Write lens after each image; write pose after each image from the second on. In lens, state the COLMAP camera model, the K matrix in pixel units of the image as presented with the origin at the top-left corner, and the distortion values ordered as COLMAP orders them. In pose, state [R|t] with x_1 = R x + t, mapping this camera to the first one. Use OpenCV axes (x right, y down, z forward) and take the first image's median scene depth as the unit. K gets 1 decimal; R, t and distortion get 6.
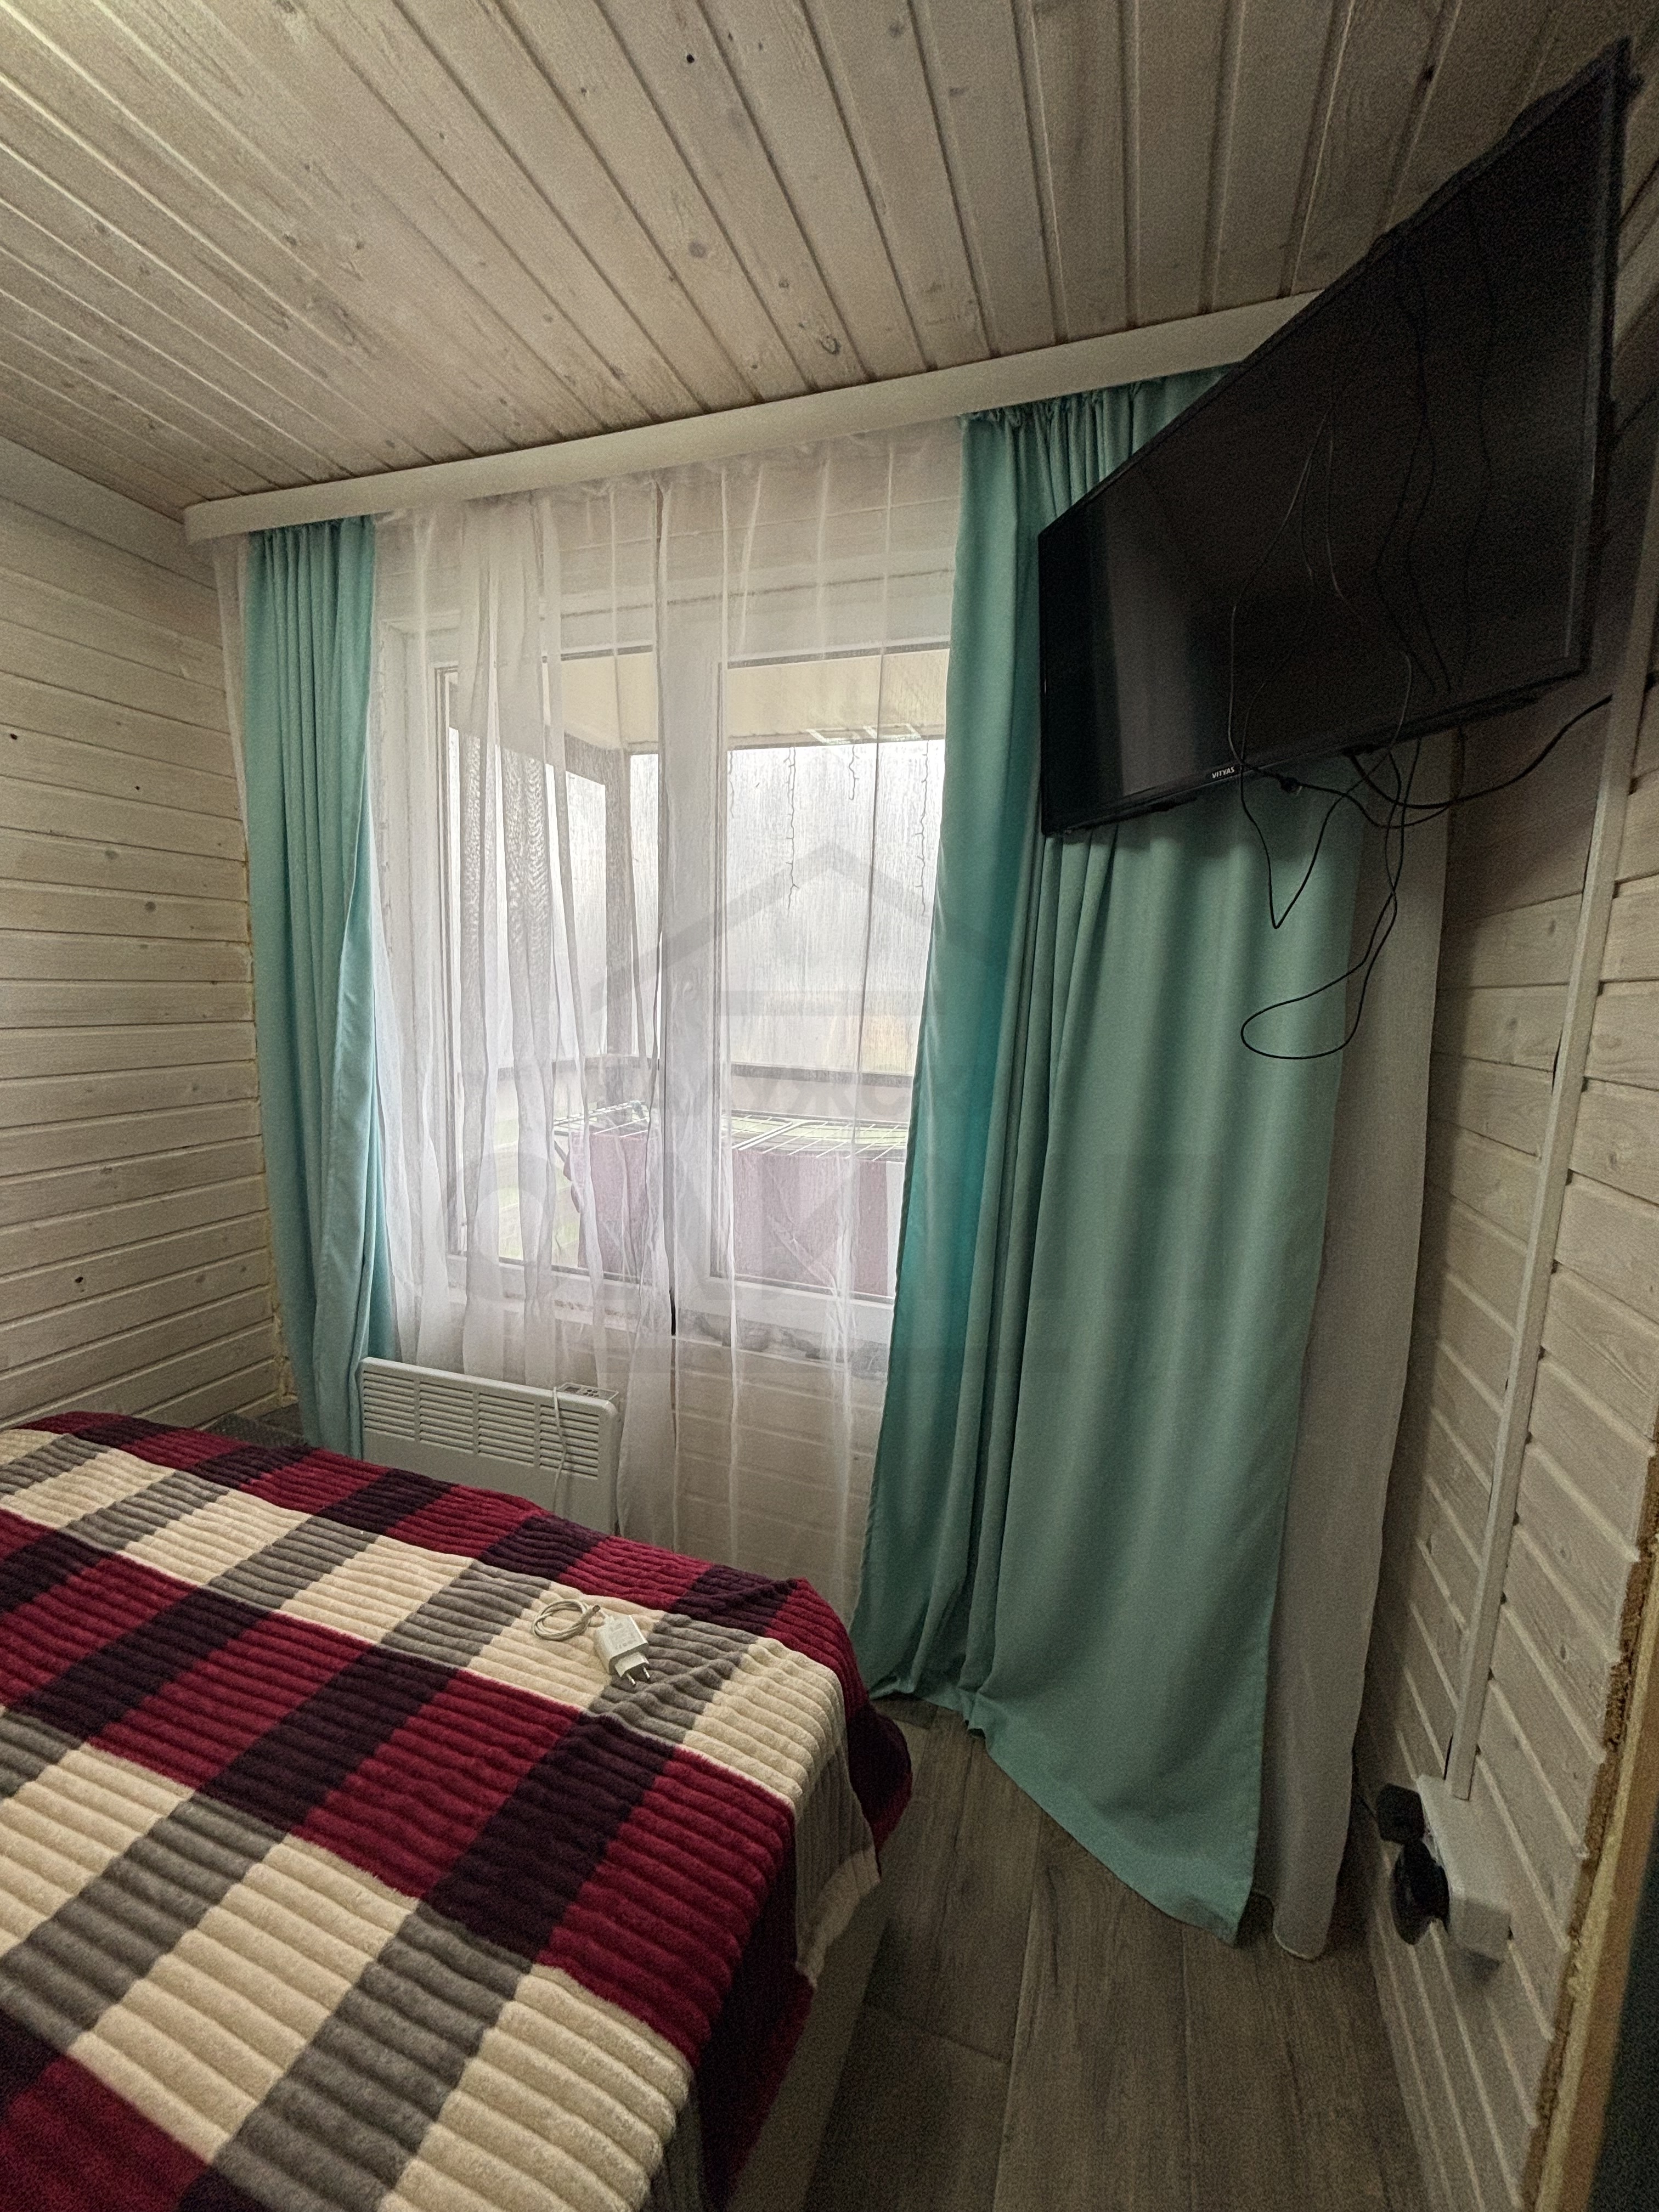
lens RADIAL K [[888.8, 0, 829.9], [0, 888.8, 1108.0], [0, 0, 1]] dist [-0.003493, 0.001210]
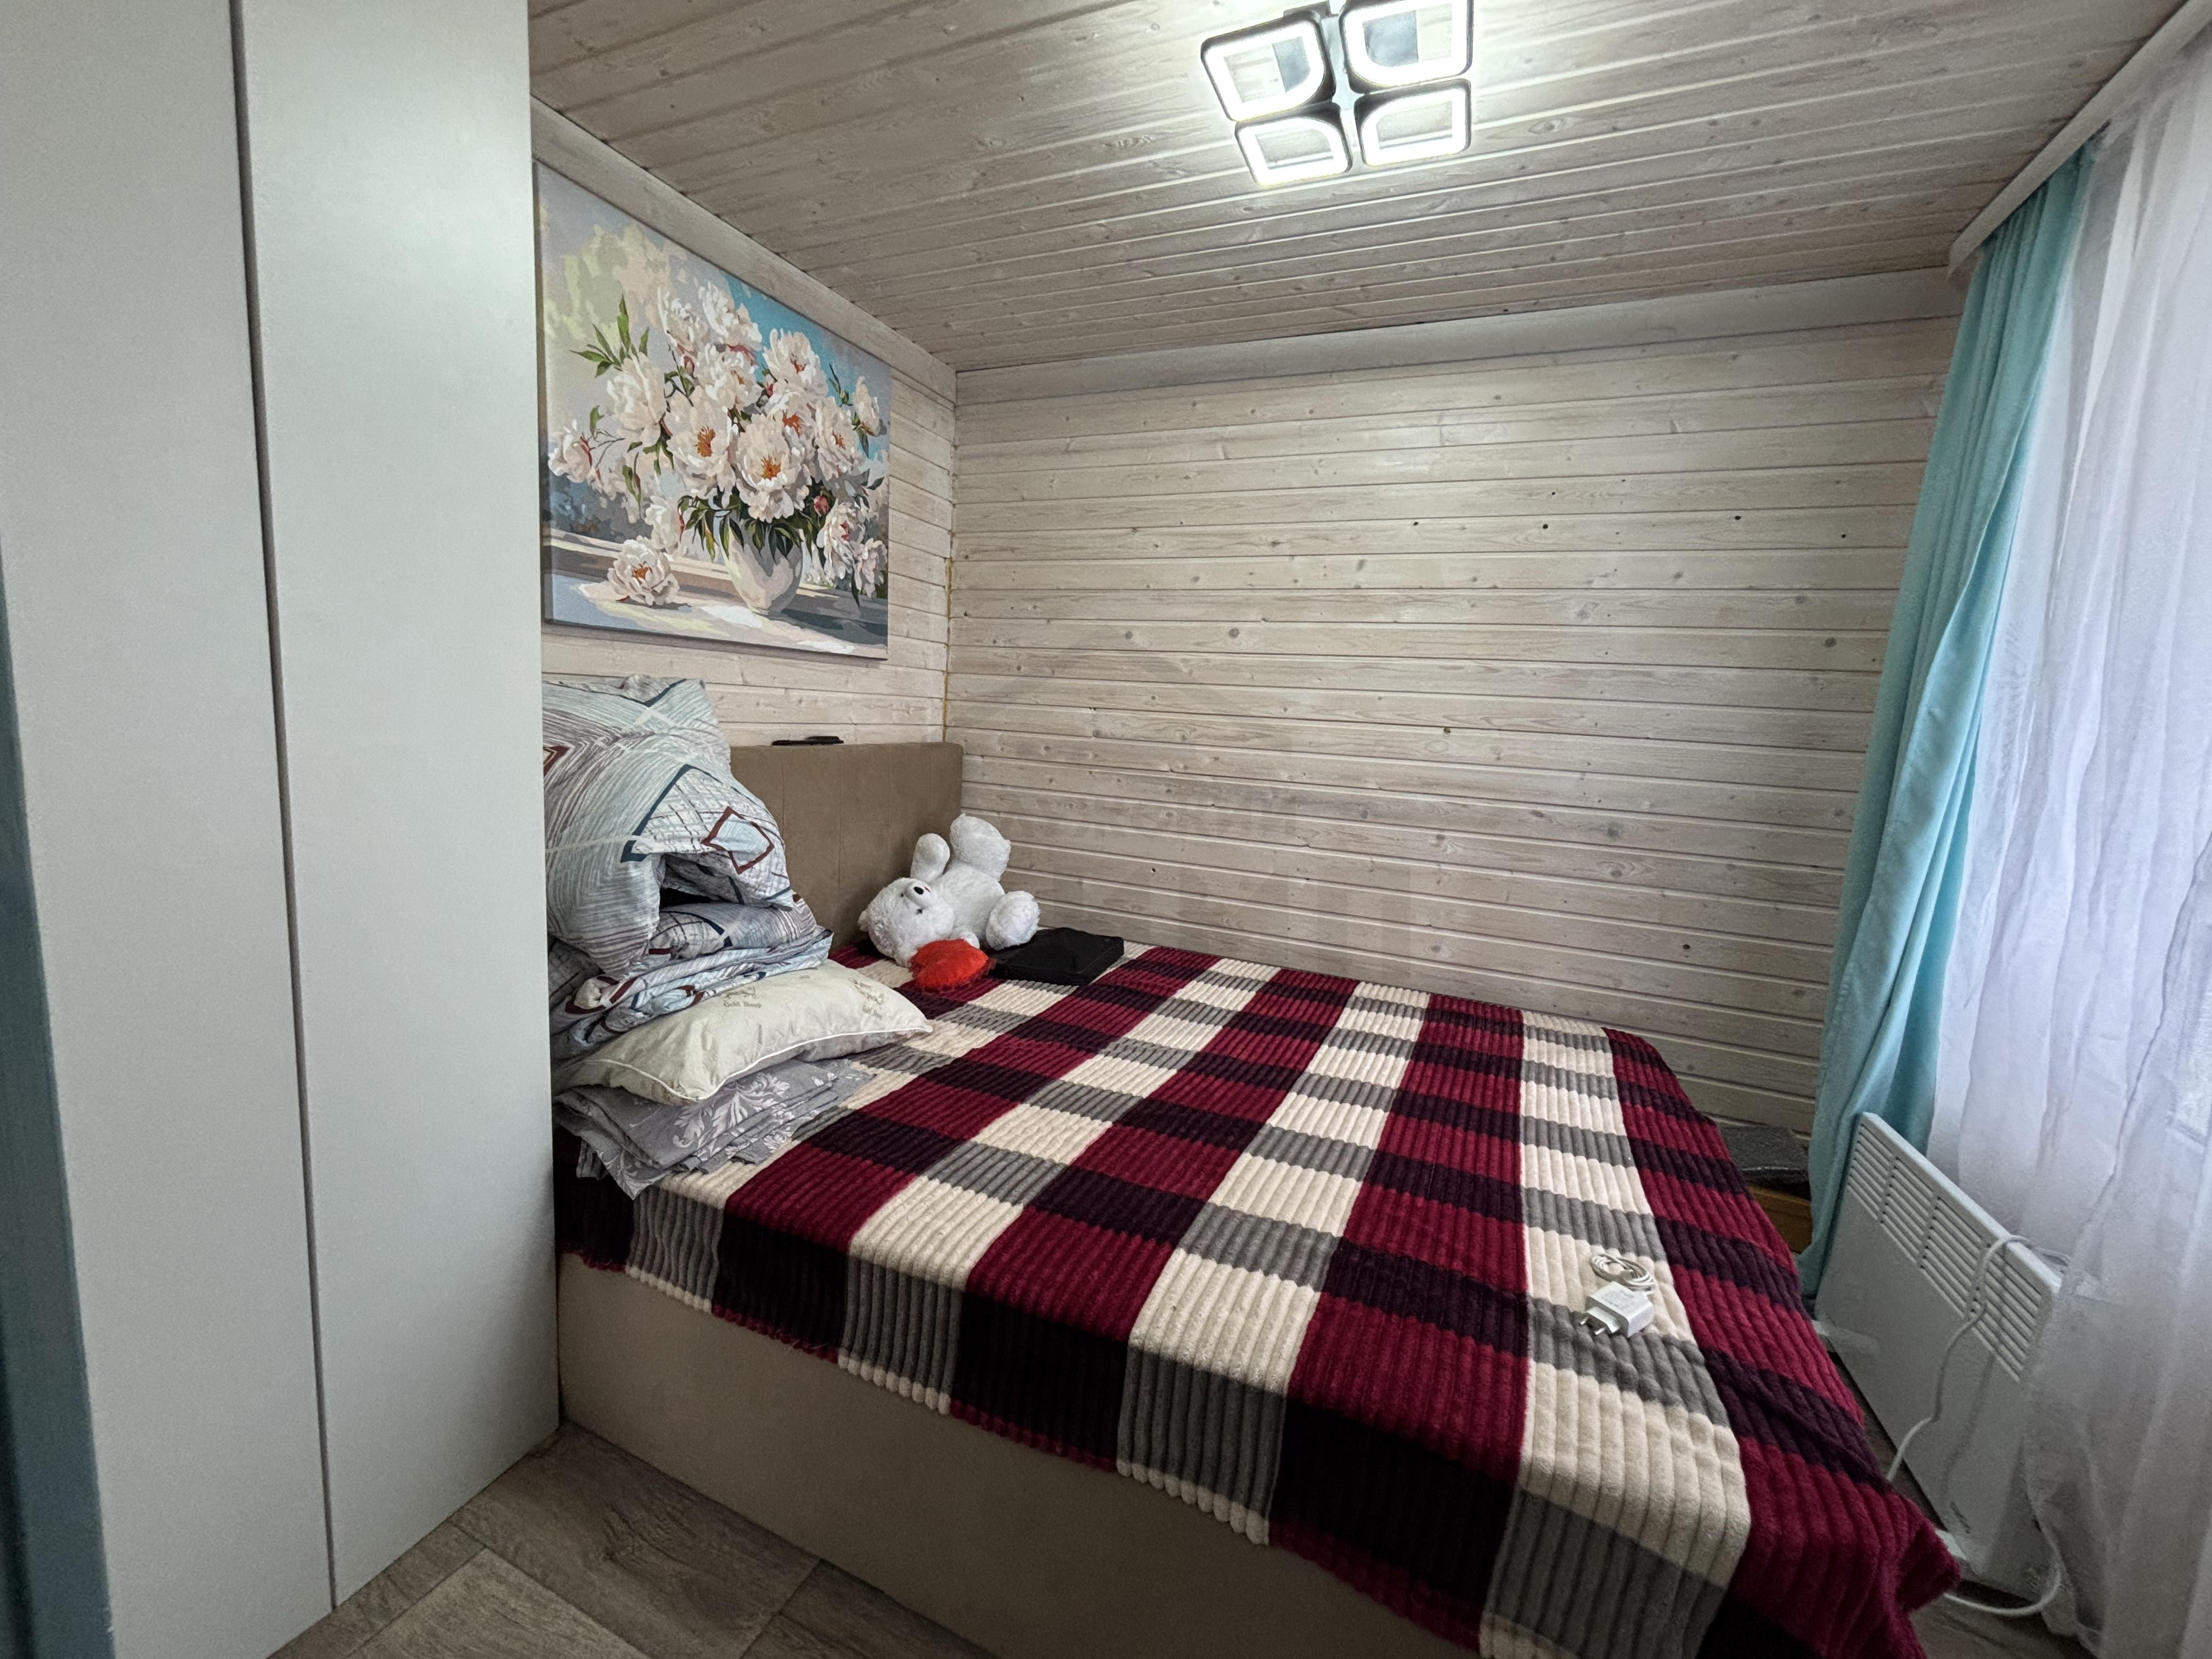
lens RADIAL K [[888.8, 0, 1103.0], [0, 888.8, 828.8], [0, 0, 1]] dist [-0.003493, 0.001210]
pose [[-0.082230, 0.093217, -0.992244, 0.637973], [-0.203139, 0.973147, 0.108257, 0.095135], [0.975691, 0.210465, -0.061085, 0.358674]]
